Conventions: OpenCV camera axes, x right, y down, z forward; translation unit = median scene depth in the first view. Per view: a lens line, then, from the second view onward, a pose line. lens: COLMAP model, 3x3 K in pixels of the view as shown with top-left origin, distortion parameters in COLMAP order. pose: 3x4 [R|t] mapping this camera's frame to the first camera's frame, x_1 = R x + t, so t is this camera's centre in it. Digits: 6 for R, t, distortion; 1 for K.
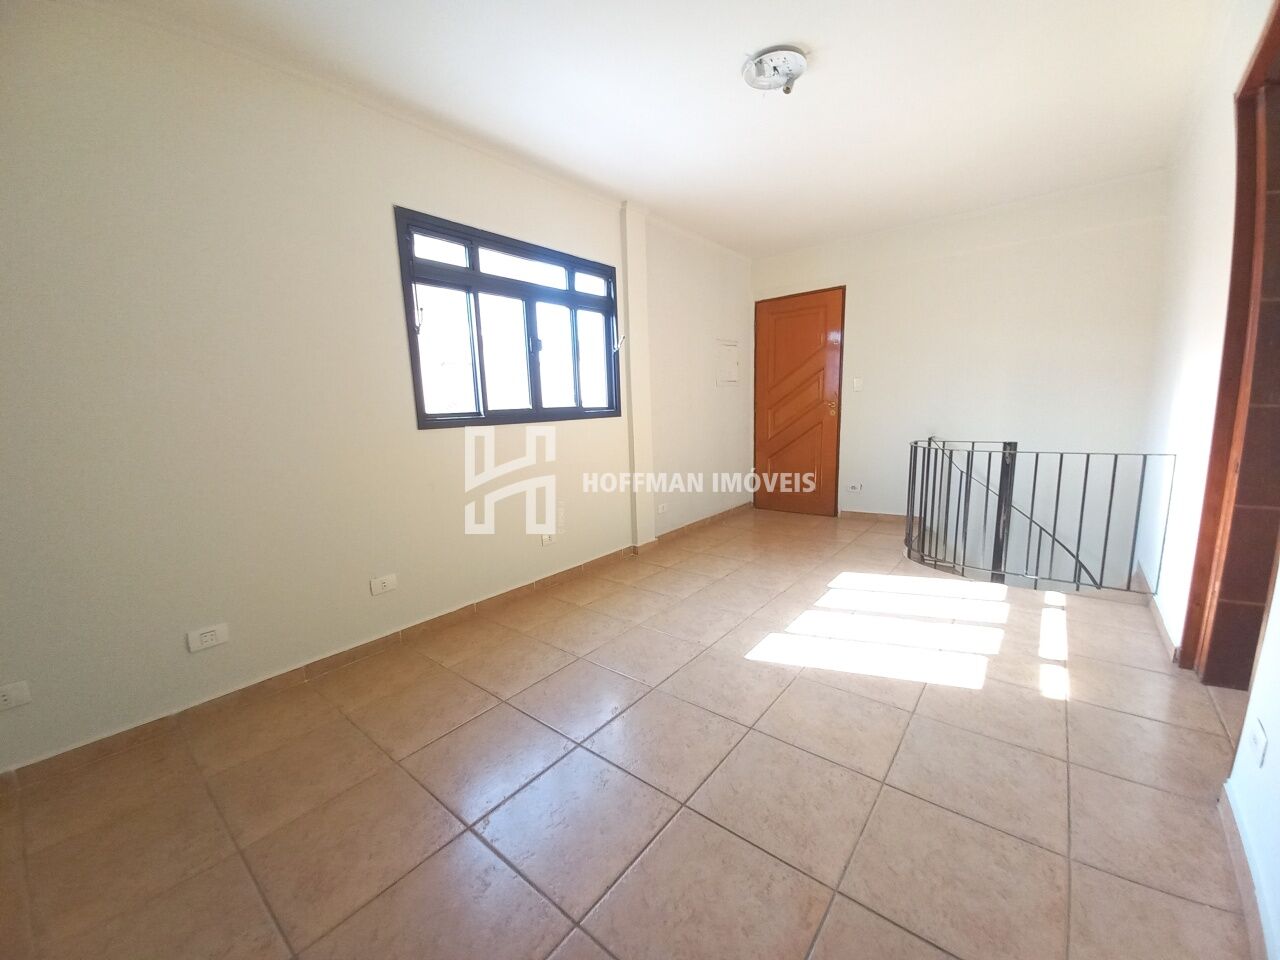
lens RADIAL K [[503.2, 0, 635.5], [0, 503.2, 489.4], [0, 0, 1]] dist [-0.003464, -0.000316]
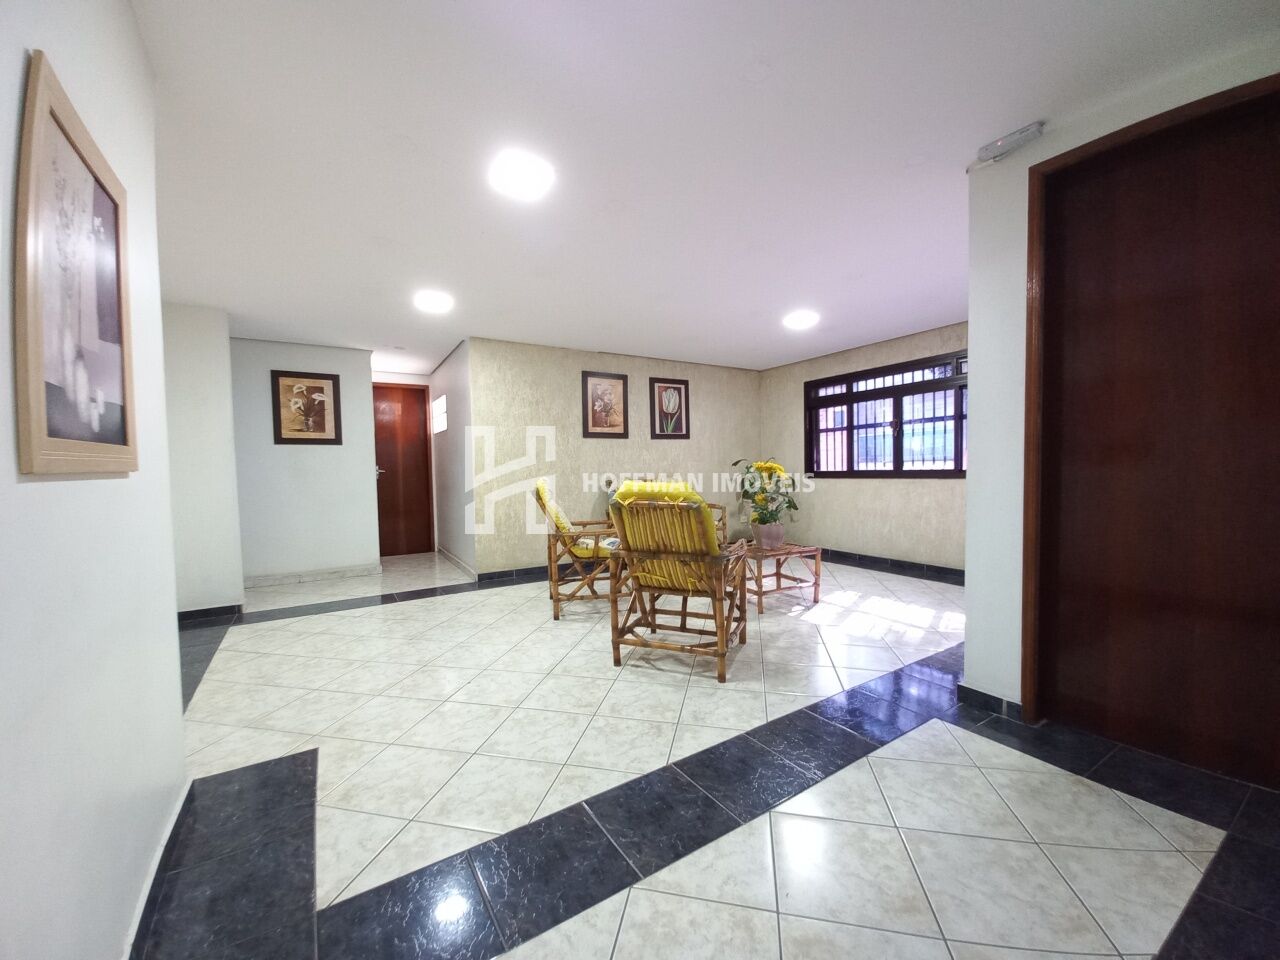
lens RADIAL K [[503.2, 0, 635.5], [0, 503.2, 489.4], [0, 0, 1]] dist [-0.003464, -0.000316]
pose [[-0.314595, 0.091105, -0.944844, 1.557195], [-0.125787, 0.982604, 0.136628, -0.232196], [0.940855, 0.161832, -0.297663, 0.816746]]
